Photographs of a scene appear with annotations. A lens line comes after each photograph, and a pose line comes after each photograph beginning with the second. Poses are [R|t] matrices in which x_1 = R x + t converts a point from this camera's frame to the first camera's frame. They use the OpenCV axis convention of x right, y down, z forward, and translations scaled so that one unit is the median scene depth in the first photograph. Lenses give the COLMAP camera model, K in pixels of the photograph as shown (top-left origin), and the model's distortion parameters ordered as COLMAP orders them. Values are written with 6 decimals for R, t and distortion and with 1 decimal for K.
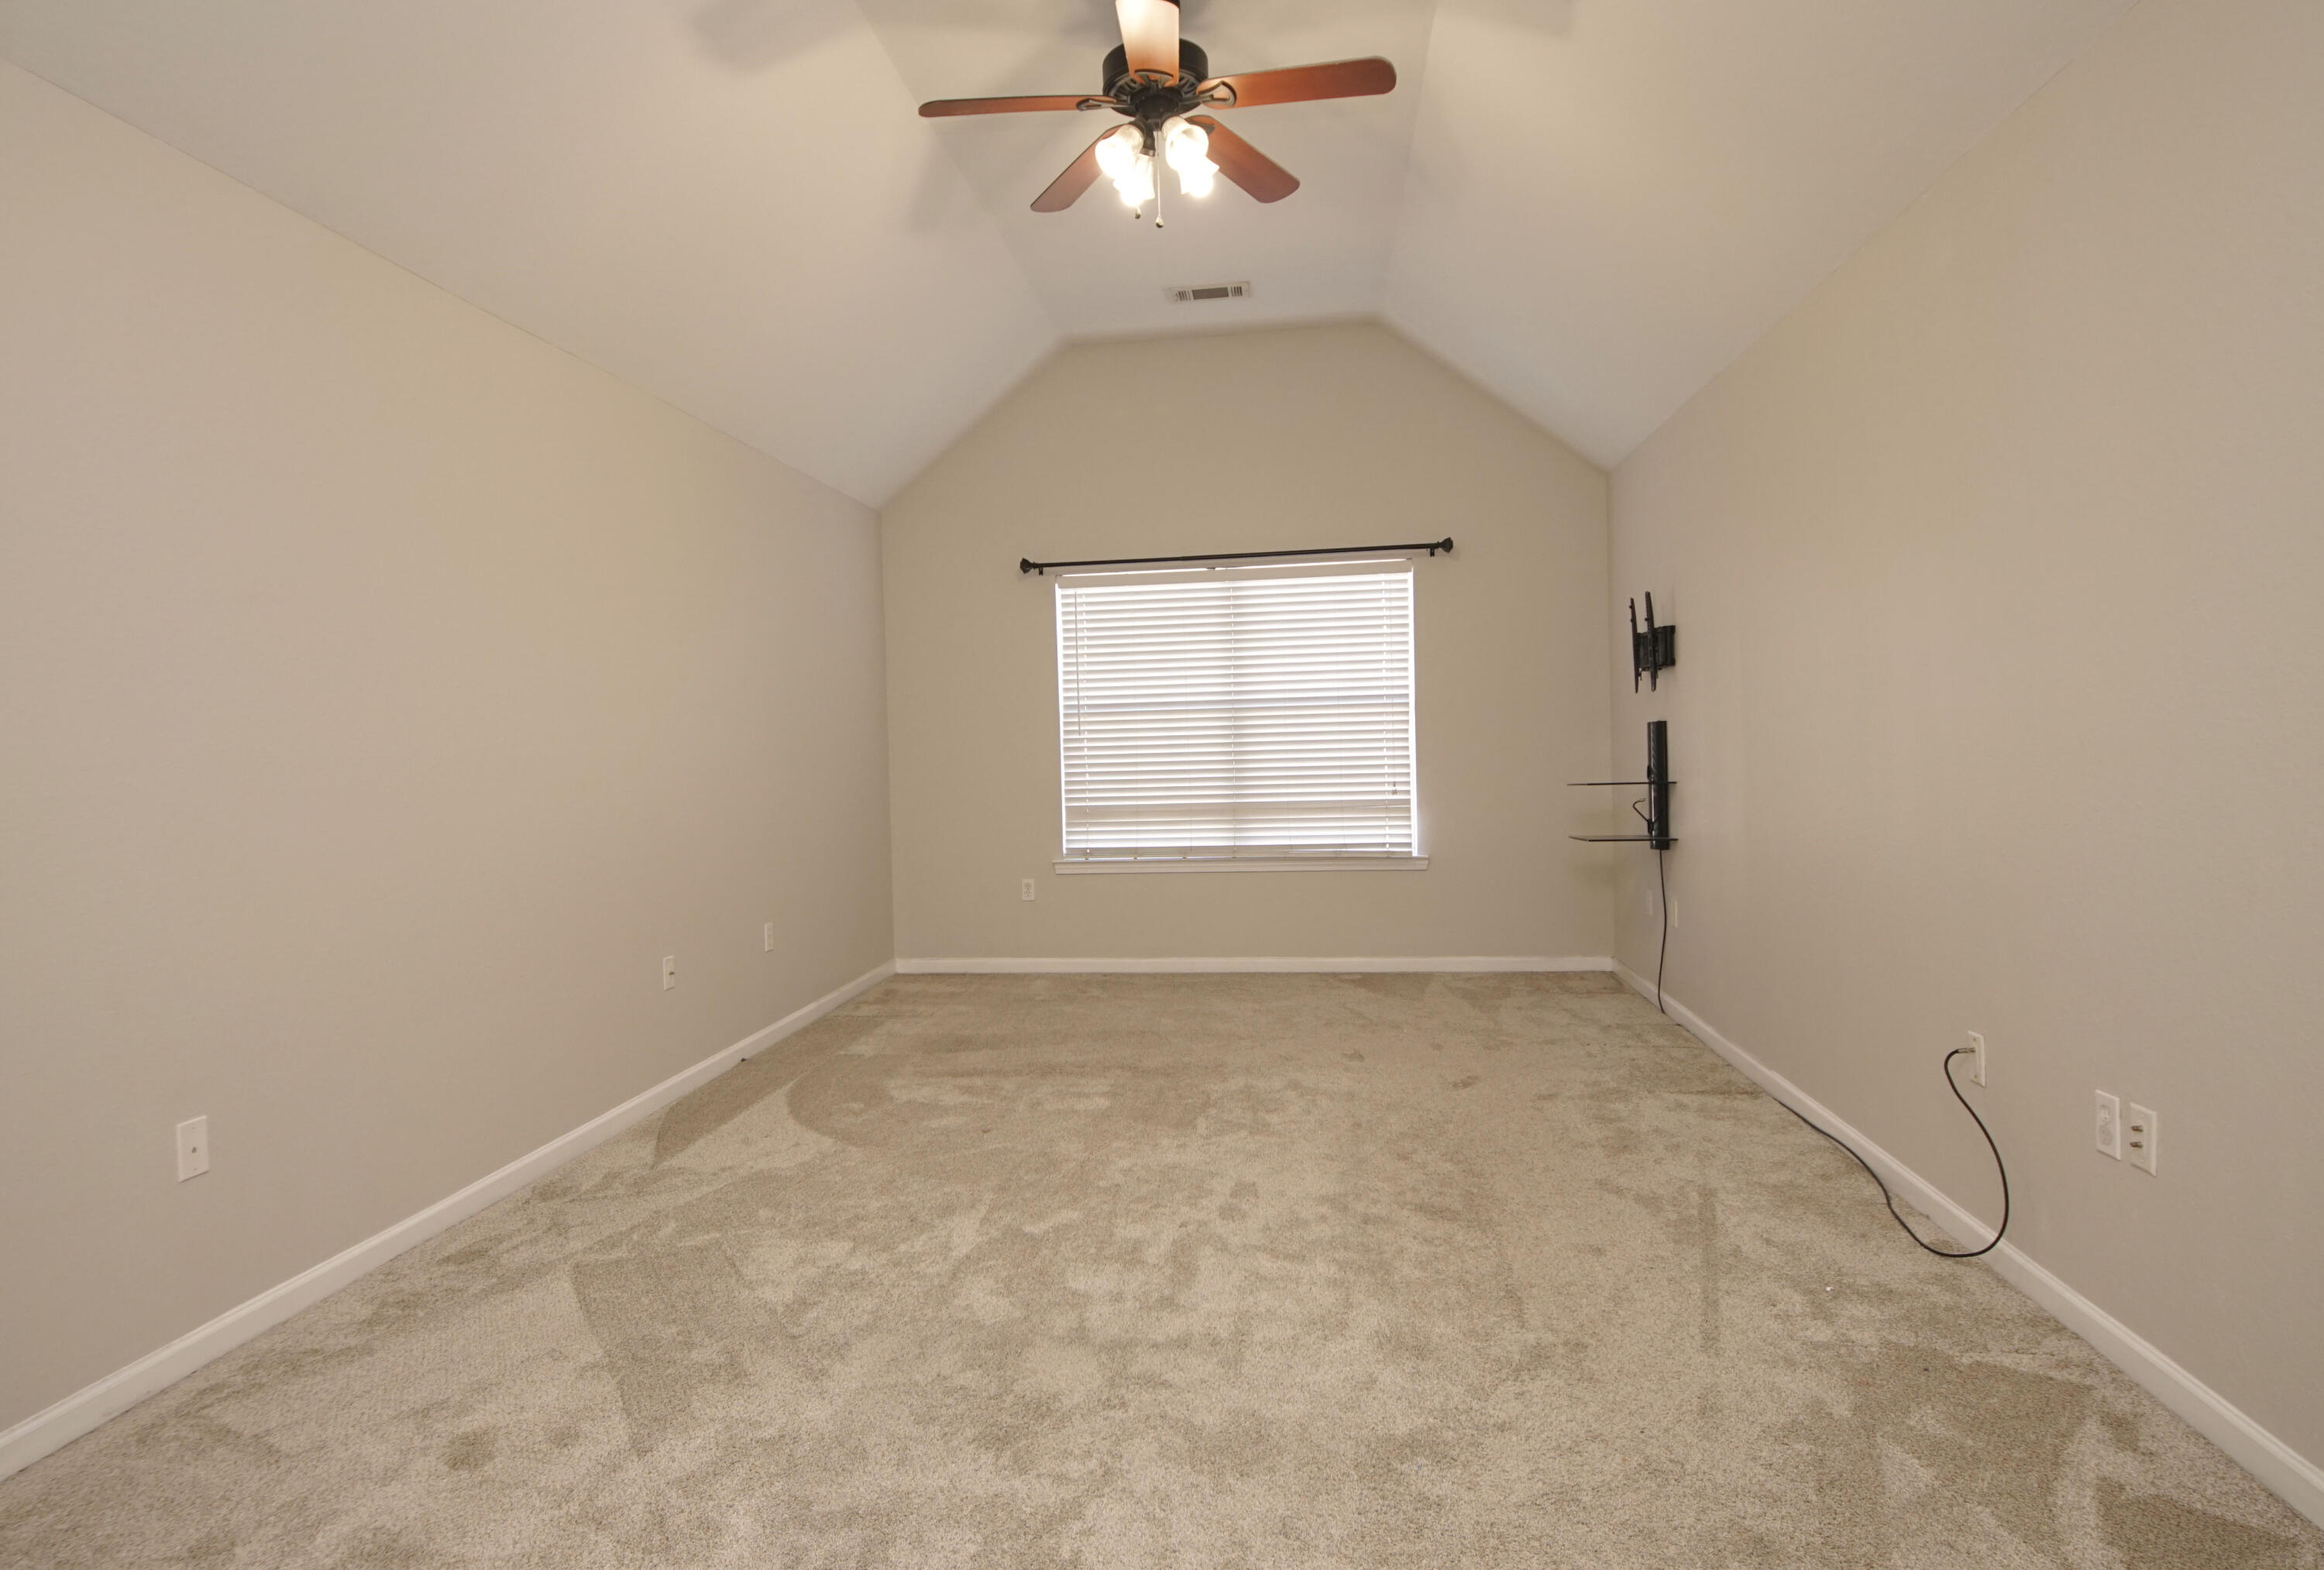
lens RADIAL K [[1155.5, 0, 1158.5], [0, 1155.5, 815.9], [0, 0, 1]] dist [-0.000431, -0.000221]
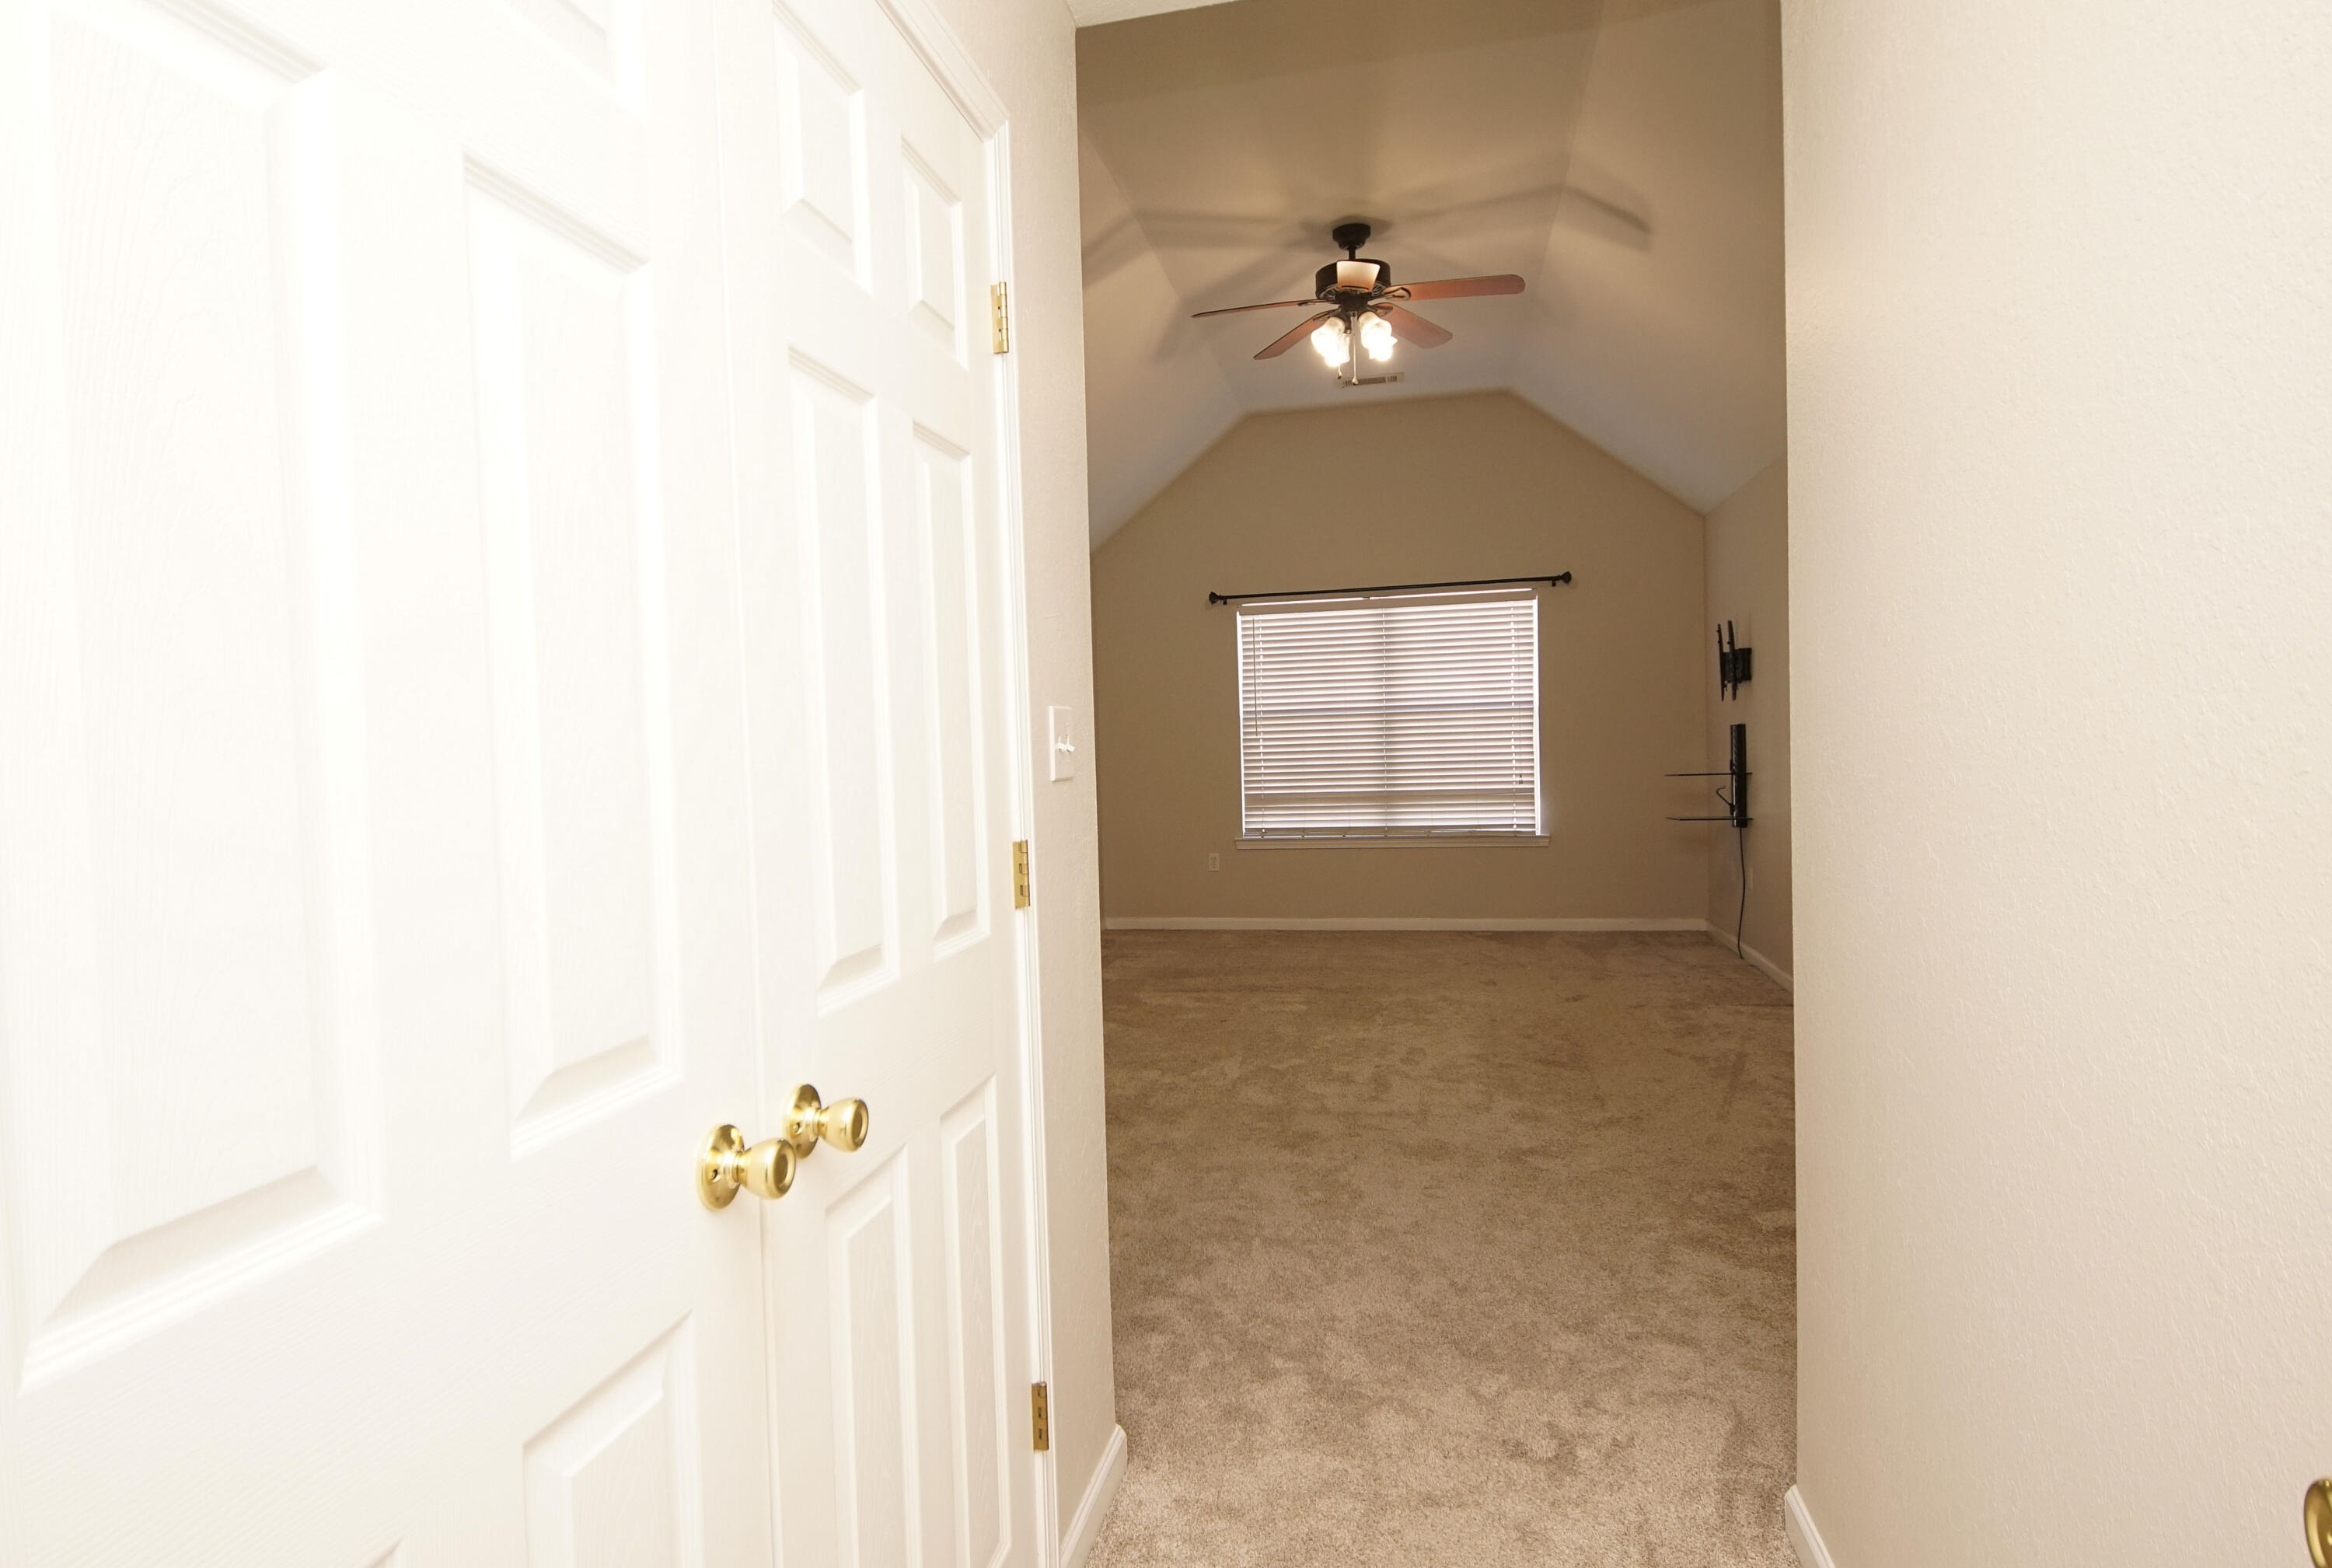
lens RADIAL K [[1159.6, 0, 1162.4], [0, 1159.6, 815.1], [0, 0, 1]] dist [-0.000431, -0.000221]
pose [[0.995277, 0.002633, -0.097042, -0.077968], [-0.002301, 0.999991, 0.003531, 0.015625], [0.097051, -0.003291, 0.995274, -0.371015]]
